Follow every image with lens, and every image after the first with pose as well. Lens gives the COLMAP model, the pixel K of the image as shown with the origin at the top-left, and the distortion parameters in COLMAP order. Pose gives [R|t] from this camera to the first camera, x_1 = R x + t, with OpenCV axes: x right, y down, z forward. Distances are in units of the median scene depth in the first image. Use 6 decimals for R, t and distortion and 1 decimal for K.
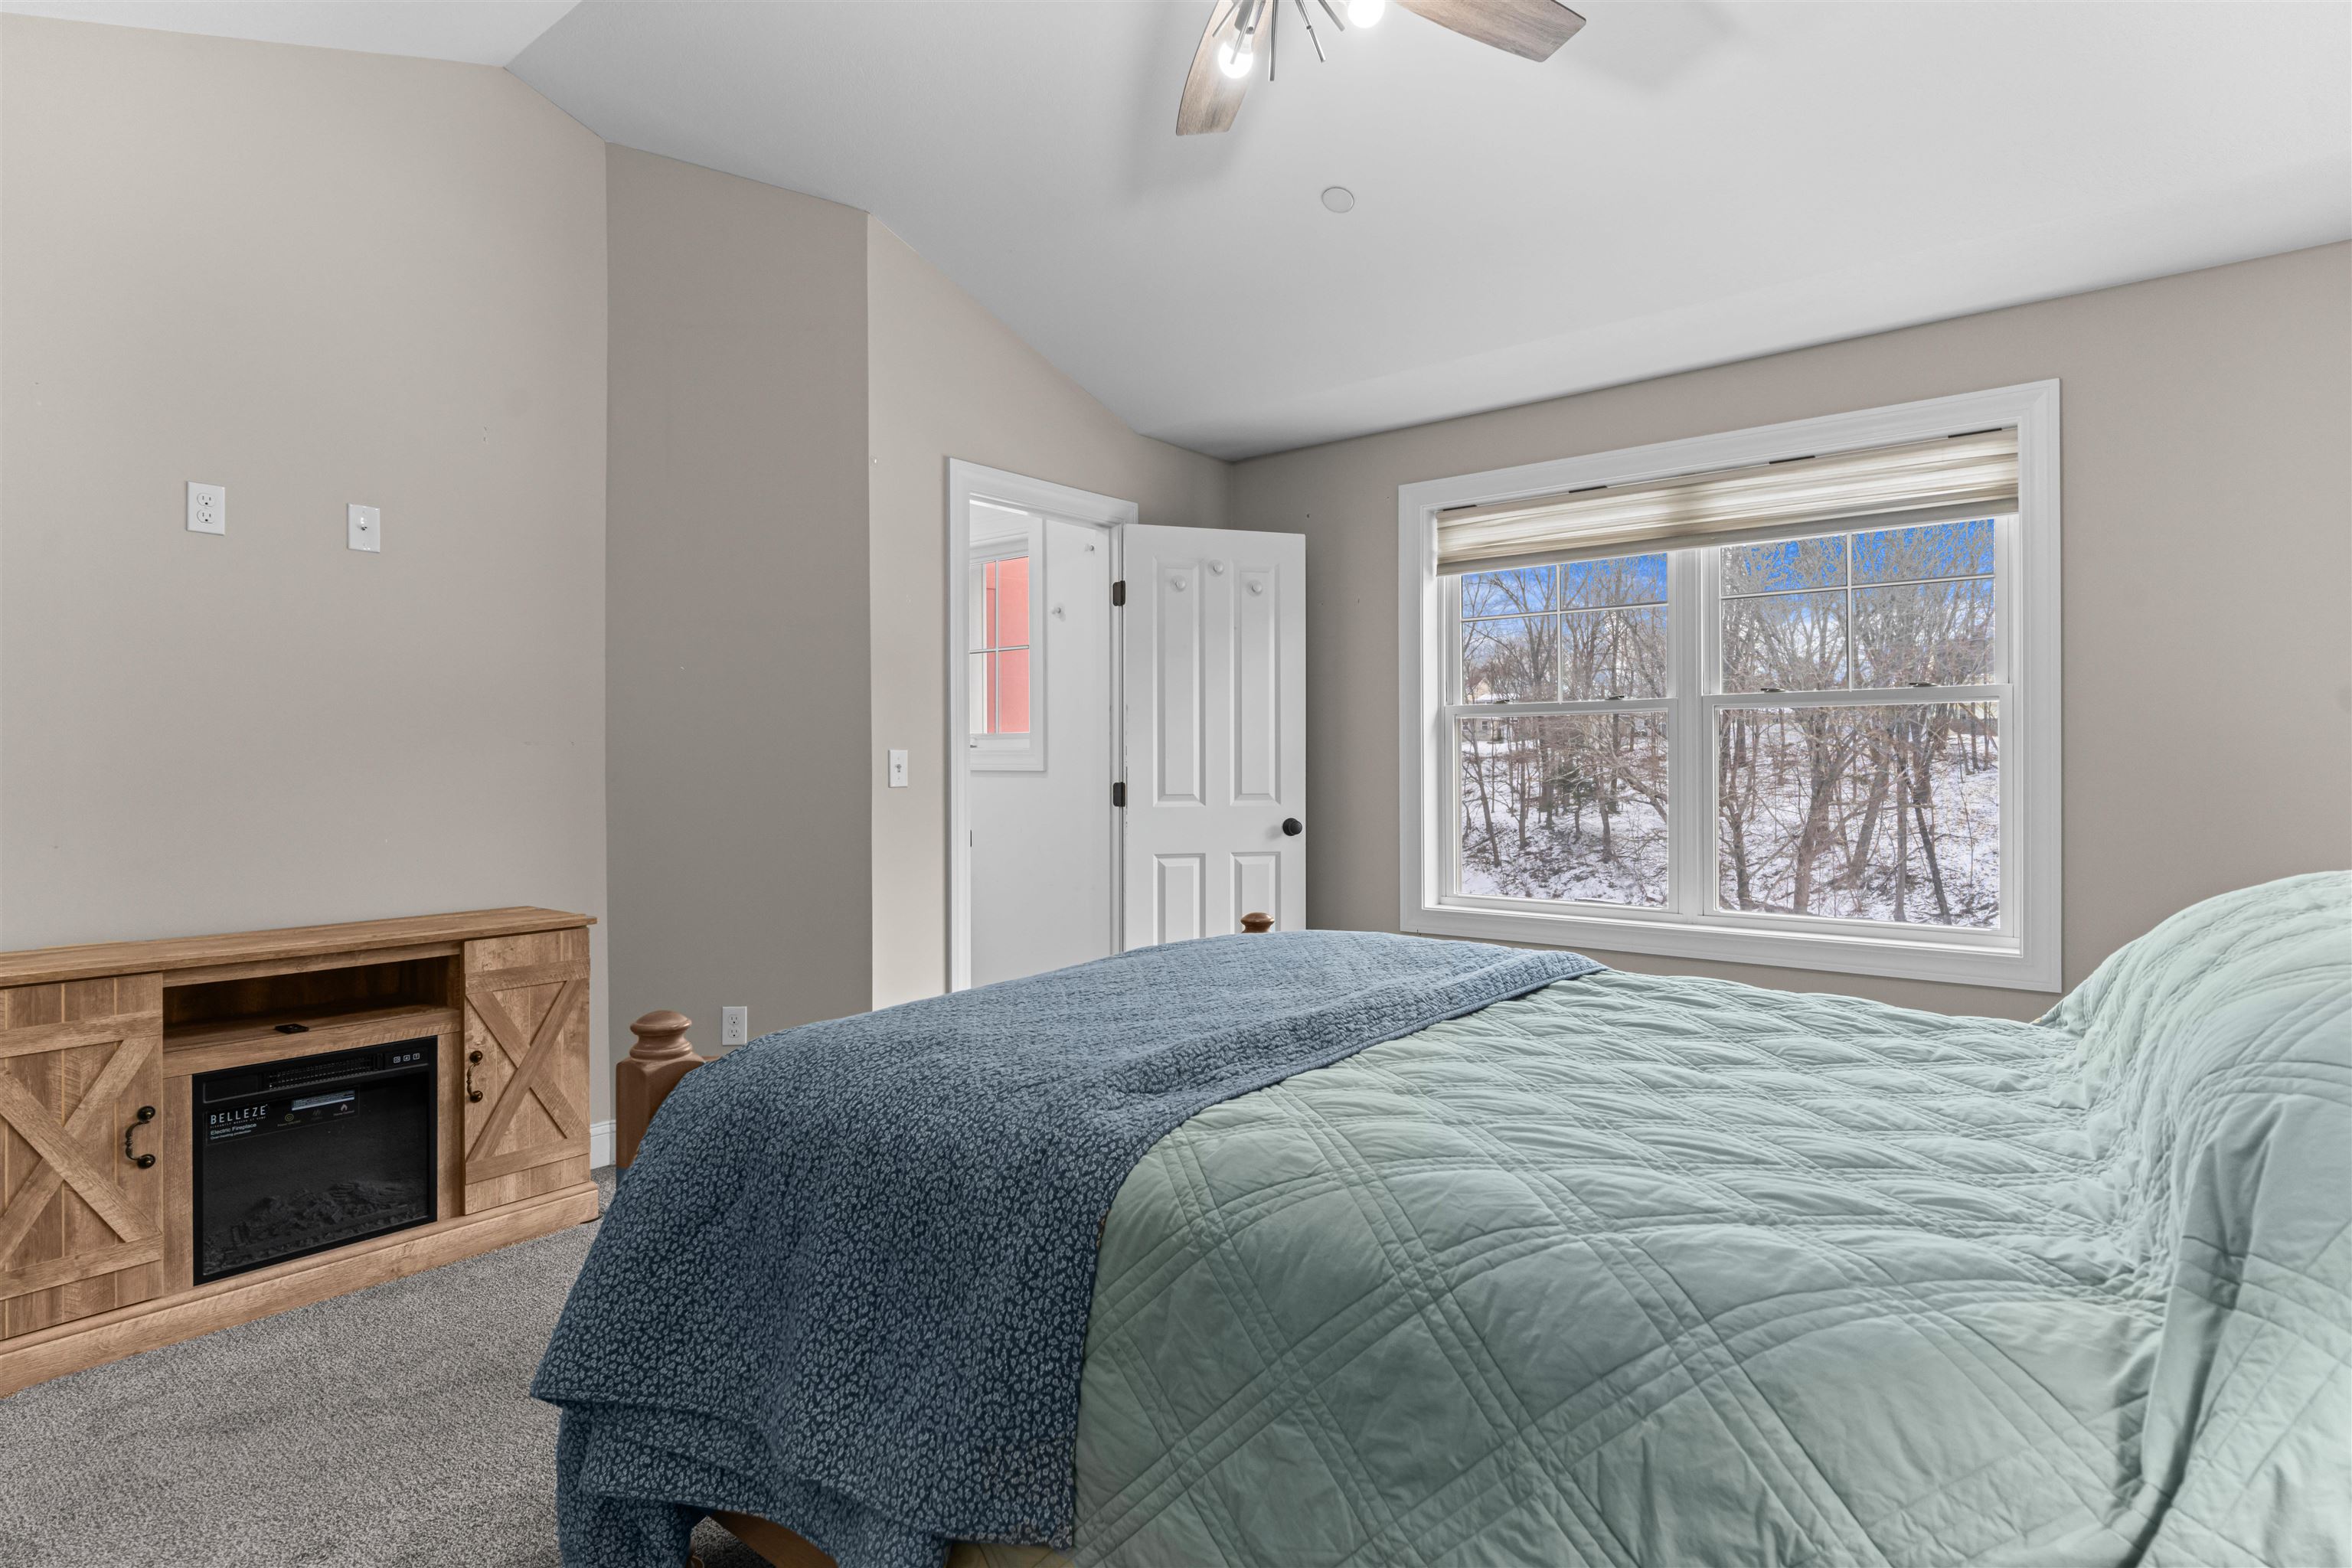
lens RADIAL K [[1213.3, 0, 1146.2], [0, 1213.3, 766.5], [0, 0, 1]] dist [-0.004783, 0.000869]
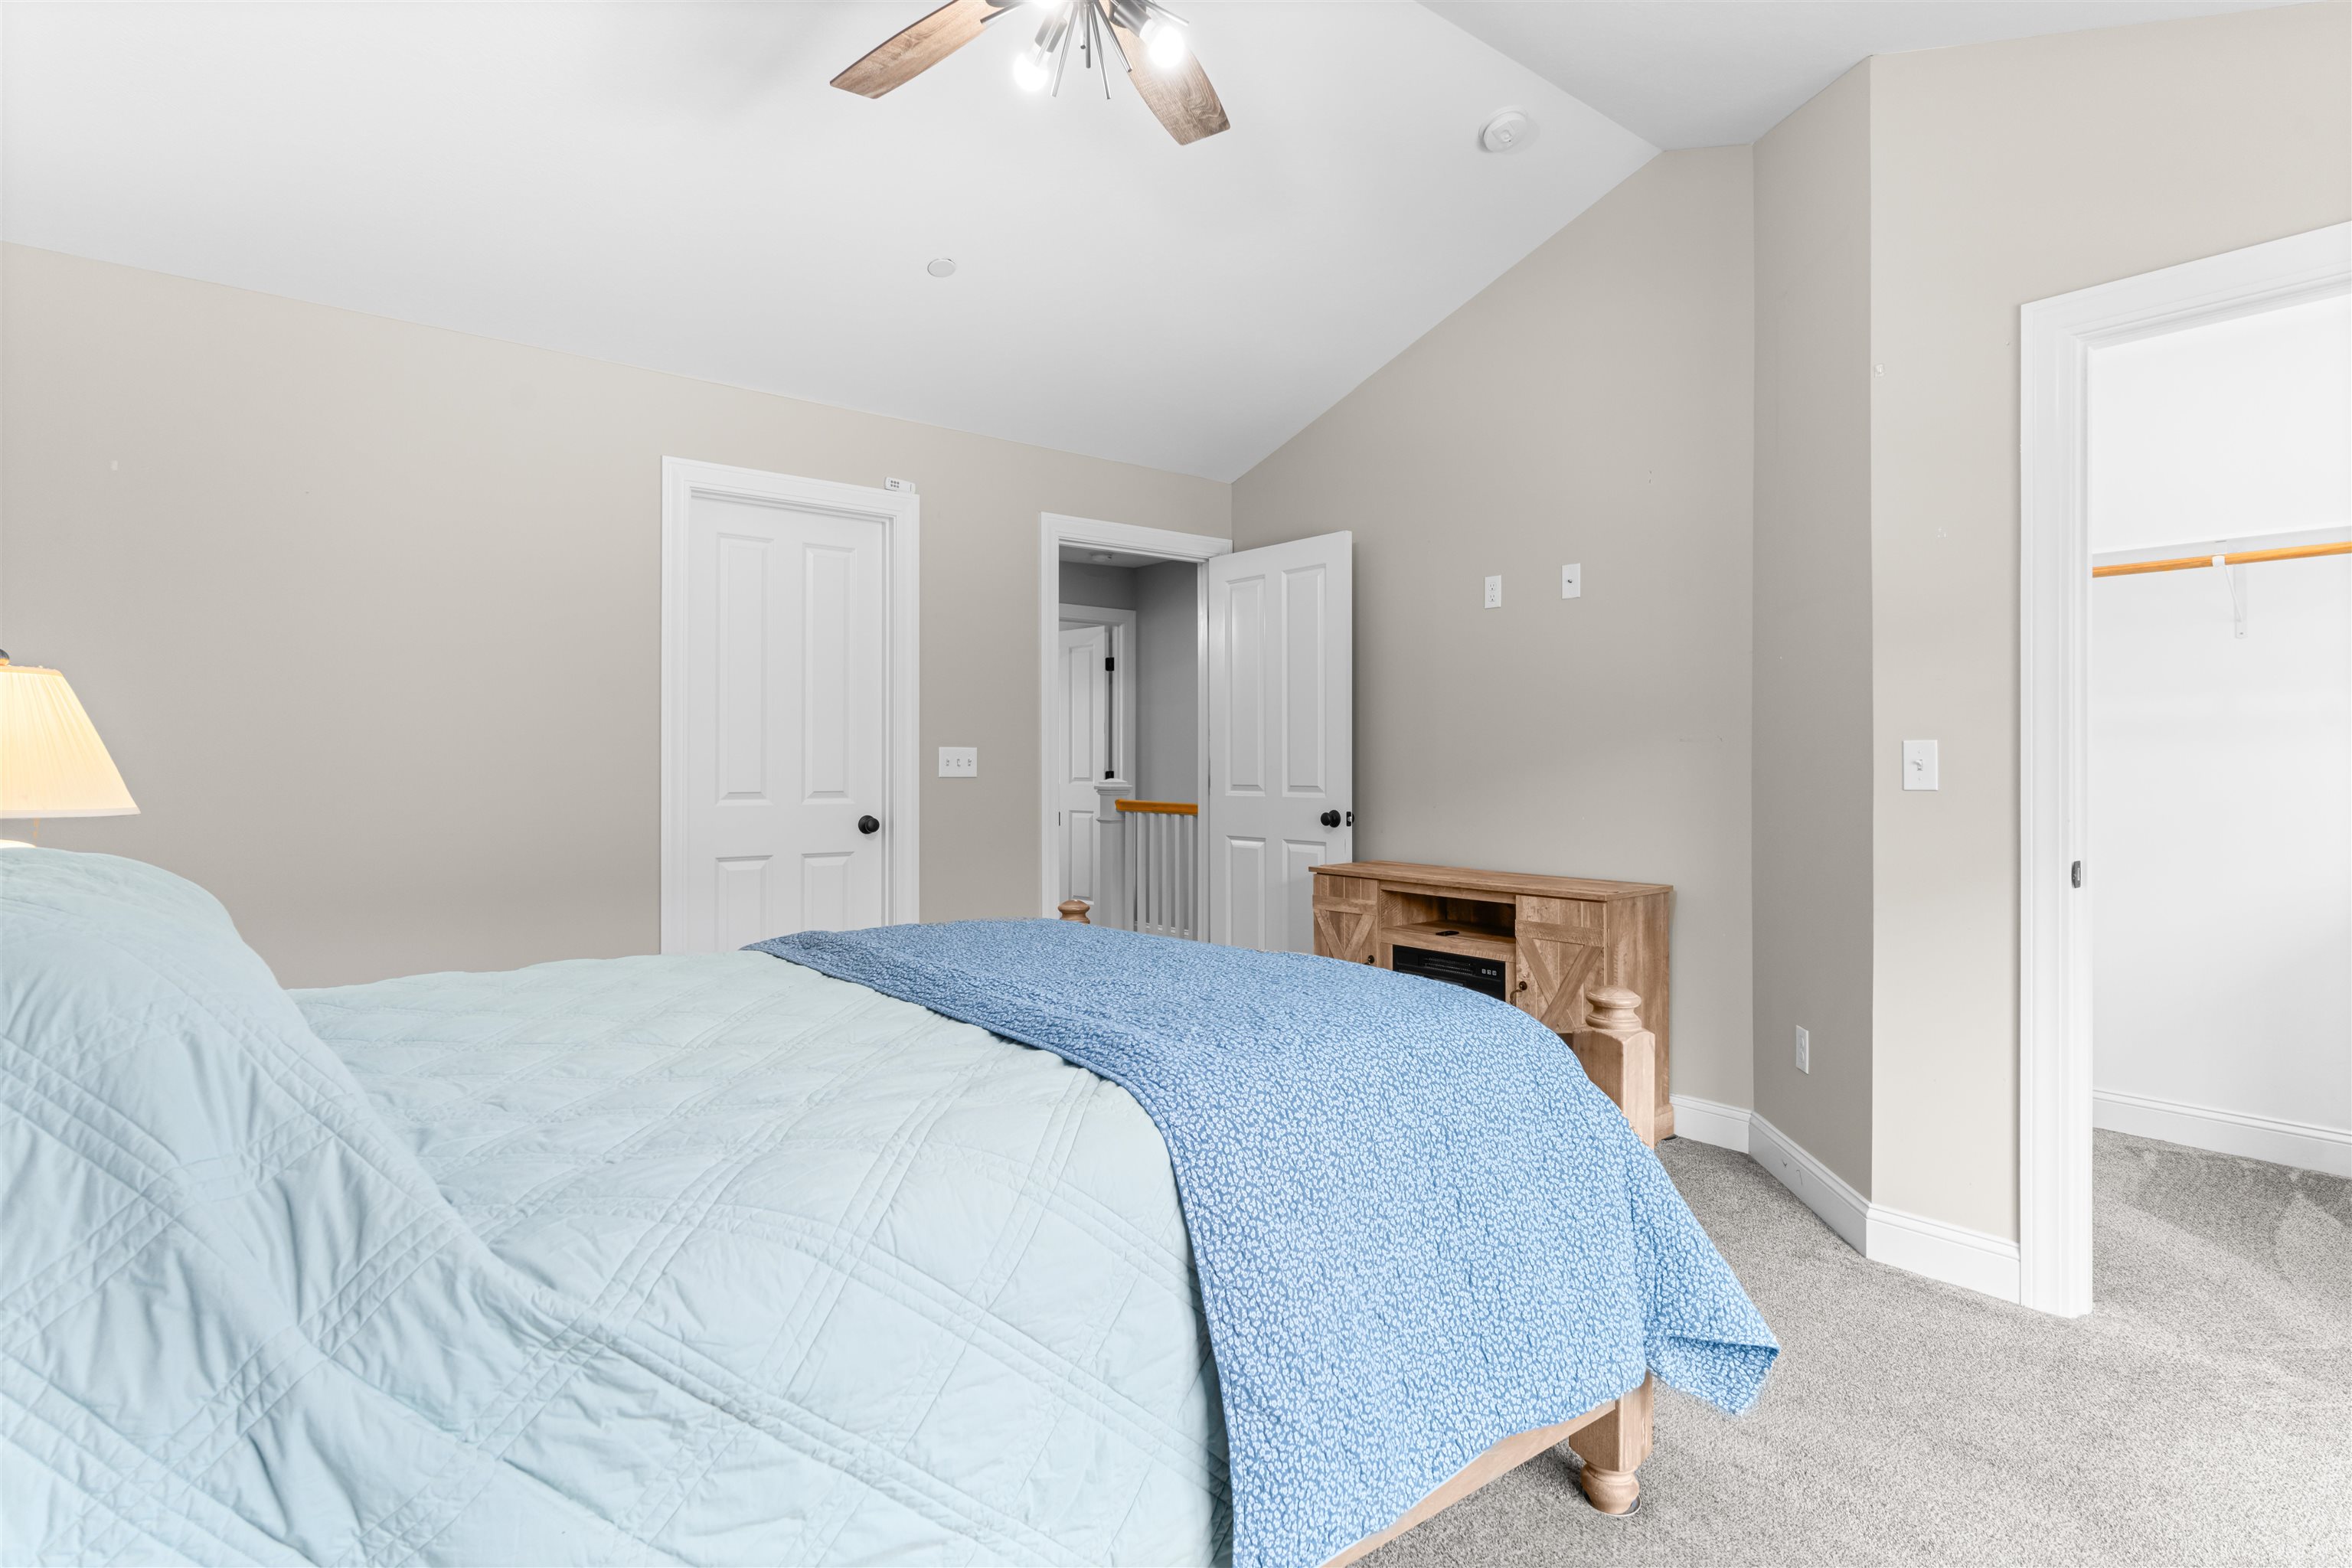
lens RADIAL K [[1213.3, 0, 1146.2], [0, 1213.3, 766.5], [0, 0, 1]] dist [-0.004783, 0.000869]
pose [[-0.223515, 0.007123, -0.974674, 0.793486], [-0.000419, 0.999973, 0.007404, -0.003905], [0.974700, 0.002063, -0.223506, 0.890918]]
